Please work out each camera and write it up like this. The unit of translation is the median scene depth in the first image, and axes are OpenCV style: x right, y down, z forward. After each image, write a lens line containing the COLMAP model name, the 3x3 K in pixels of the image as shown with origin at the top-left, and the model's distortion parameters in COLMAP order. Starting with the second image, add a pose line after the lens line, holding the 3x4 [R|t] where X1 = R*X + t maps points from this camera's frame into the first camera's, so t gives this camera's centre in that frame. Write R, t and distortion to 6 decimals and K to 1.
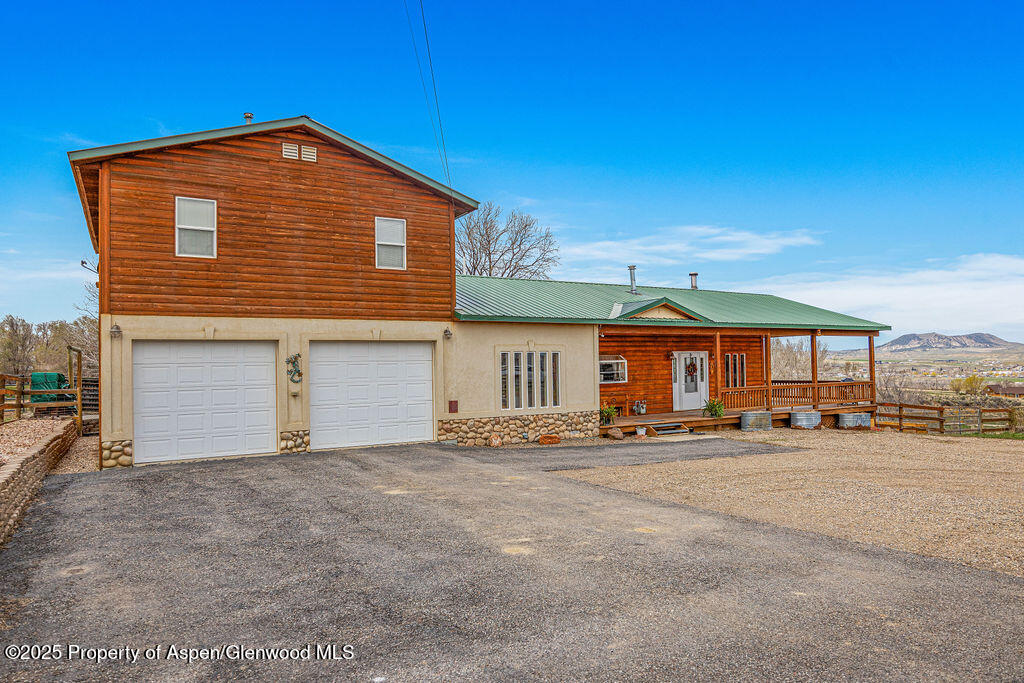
lens RADIAL K [[646.2, 0, 512.0], [0, 646.2, 341.5], [0, 0, 1]] dist [-0.007399, 0.000618]
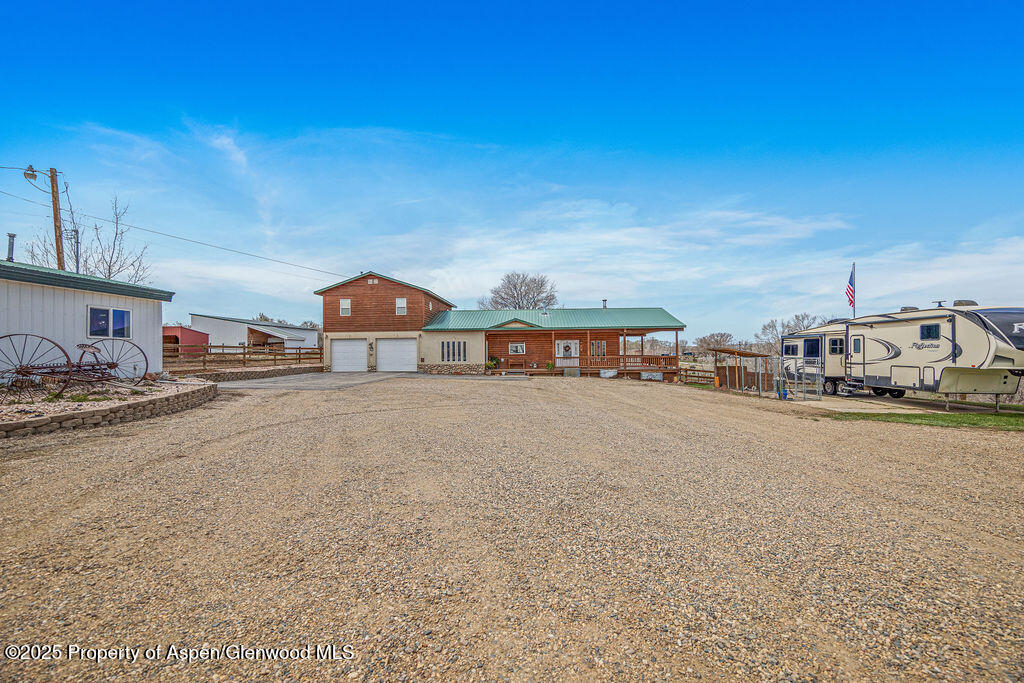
lens RADIAL K [[410.5, 0, 512.0], [0, 410.5, 341.5], [0, 0, 1]] dist [0.002241, -0.000052]
pose [[0.834157, -0.003974, -0.551513, 1.302755], [0.015496, 0.999748, 0.016233, -0.007831], [0.551309, -0.022087, 0.834008, -0.339080]]
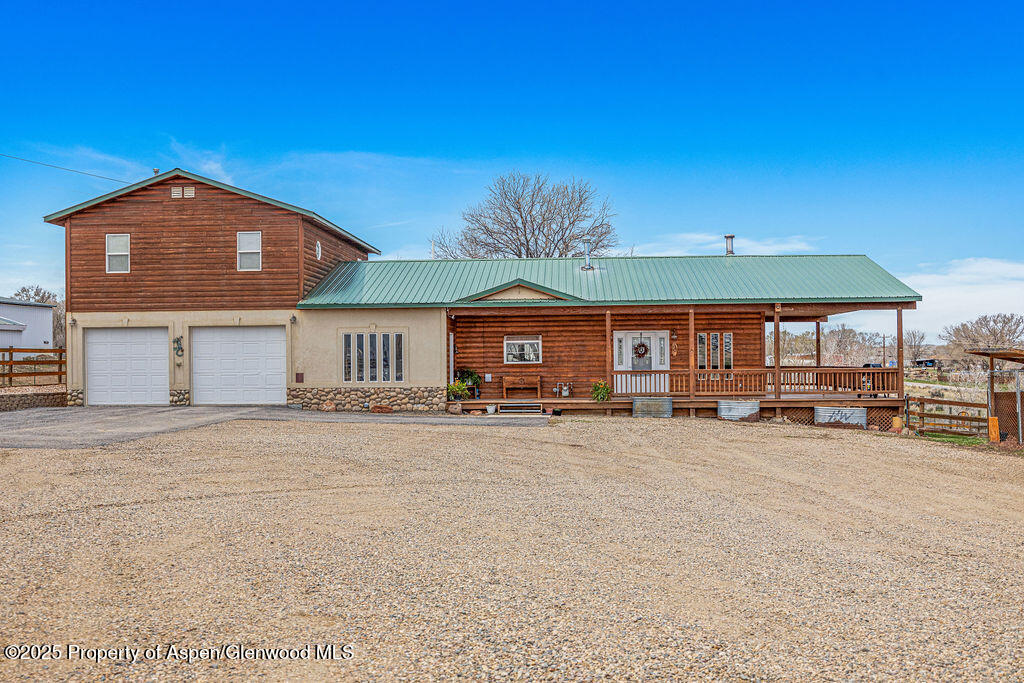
lens RADIAL K [[980.4, 0, 512.0], [0, 980.4, 341.5], [0, 0, 1]] dist [-0.002721, 0.014312]
pose [[0.834359, 0.000447, -0.551221, 1.316645], [0.015411, 0.999590, 0.024136, -0.008638], [0.551006, -0.028633, 0.834010, -0.357248]]
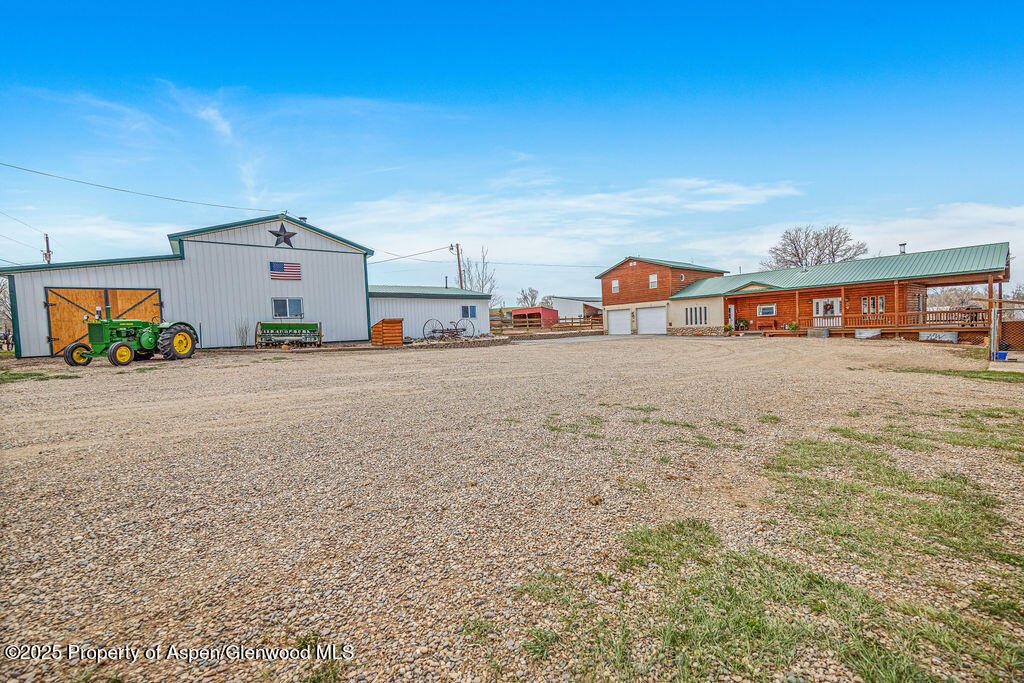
lens RADIAL K [[410.5, 0, 512.0], [0, 410.5, 341.5], [0, 0, 1]] dist [0.002241, -0.000052]
pose [[0.138380, 0.043196, -0.989437, 2.056209], [0.078307, 0.995443, 0.054410, 0.004867], [0.987279, -0.085009, 0.134367, -0.172574]]
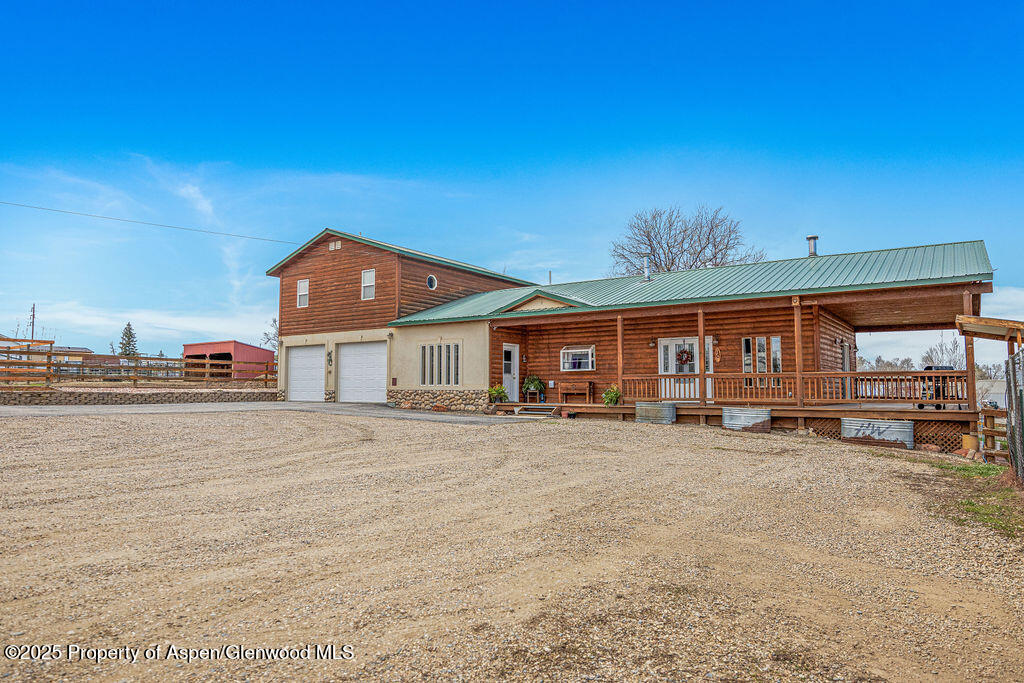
lens RADIAL K [[646.2, 0, 512.0], [0, 646.2, 341.5], [0, 0, 1]] dist [-0.007399, 0.000618]
pose [[0.418010, -0.049398, -0.907099, 1.477431], [0.026358, 0.998760, -0.042243, 0.078469], [0.908060, -0.006251, 0.418793, 0.613787]]
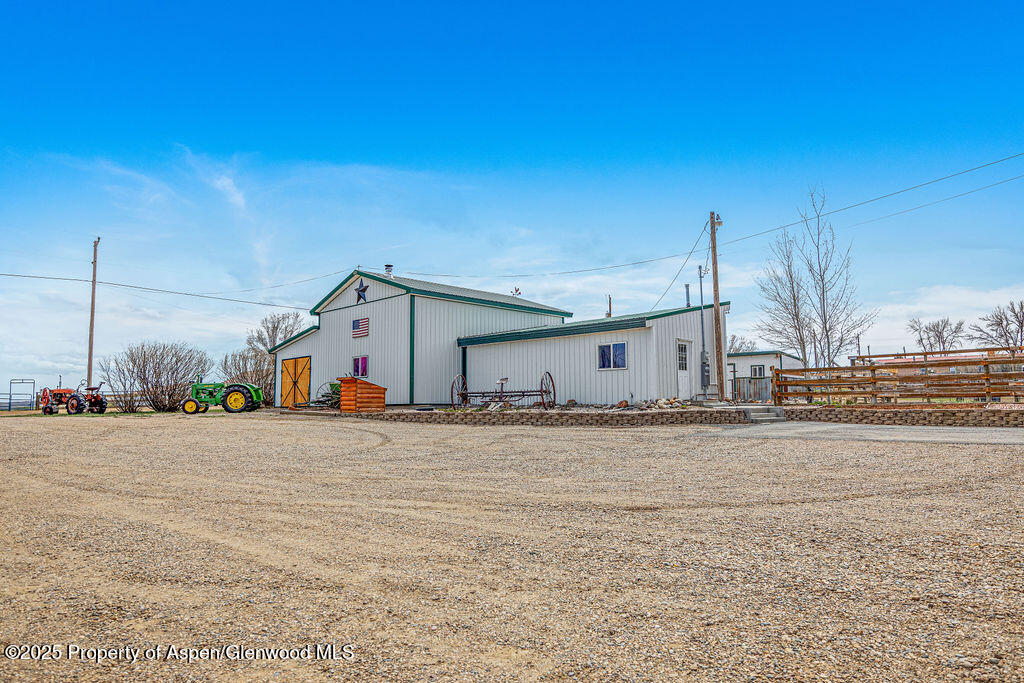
lens RADIAL K [[646.2, 0, 512.0], [0, 646.2, 341.5], [0, 0, 1]] dist [-0.007399, 0.000618]
pose [[-0.961517, -0.003277, -0.274728, 0.827776], [0.035758, 0.989932, -0.136954, 0.113060], [0.272410, -0.141508, -0.951719, 1.197939]]
